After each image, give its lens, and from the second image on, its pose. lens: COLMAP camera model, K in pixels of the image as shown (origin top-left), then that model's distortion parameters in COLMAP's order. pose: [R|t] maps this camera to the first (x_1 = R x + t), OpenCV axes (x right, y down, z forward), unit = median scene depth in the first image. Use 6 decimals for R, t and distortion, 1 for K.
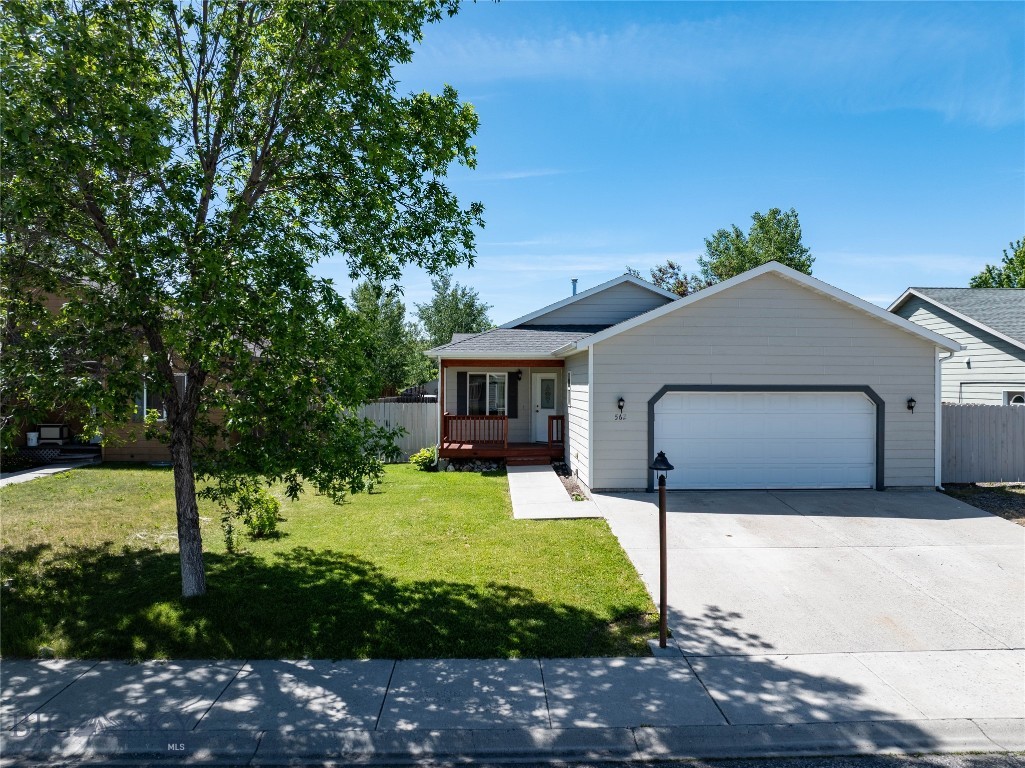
lens RADIAL K [[736.0, 0, 511.5], [0, 736.0, 381.6], [0, 0, 1]] dist [-0.020838, -0.016711]
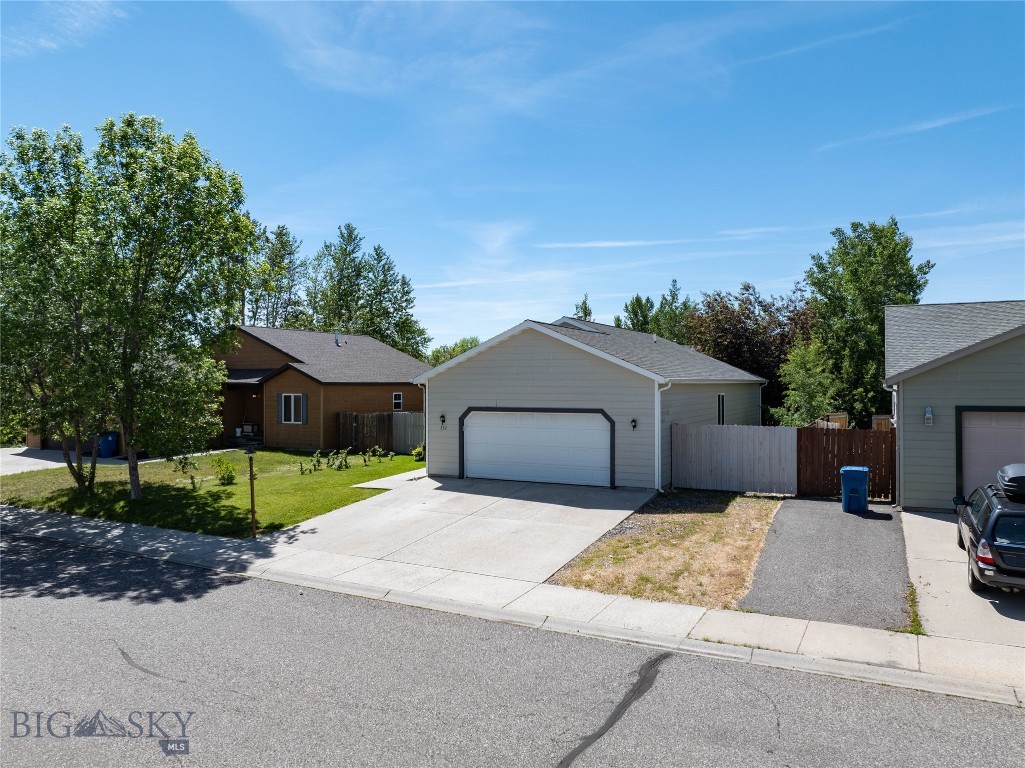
lens RADIAL K [[736.0, 0, 501.9], [0, 736.0, 424.4], [0, 0, 1]] dist [-0.020838, -0.016711]
pose [[0.868301, 0.023207, -0.495494, 1.610771], [0.003414, 0.998602, 0.052752, -0.060880], [0.496026, -0.047496, 0.867008, -0.395254]]
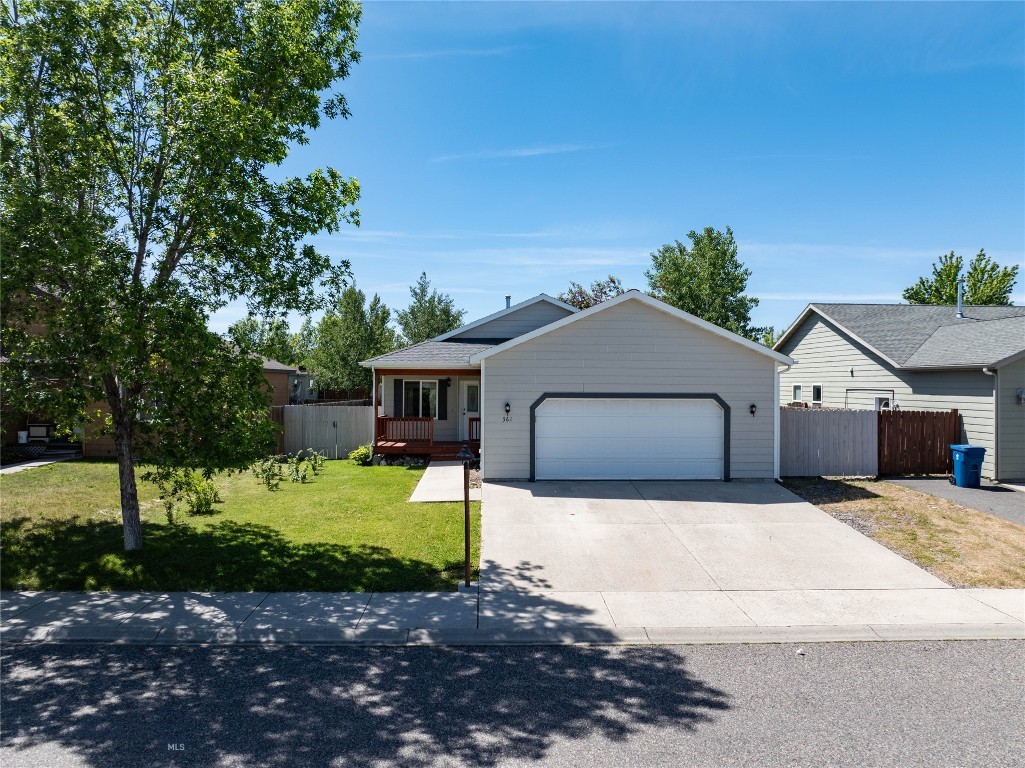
lens RADIAL K [[736.0, 0, 510.7], [0, 736.0, 389.2], [0, 0, 1]] dist [-0.020838, -0.016711]
pose [[0.999991, 0.002514, 0.003366, 0.238579], [-0.002541, 0.999965, 0.007988, -0.017262], [-0.003346, -0.007997, 0.999962, -0.326981]]
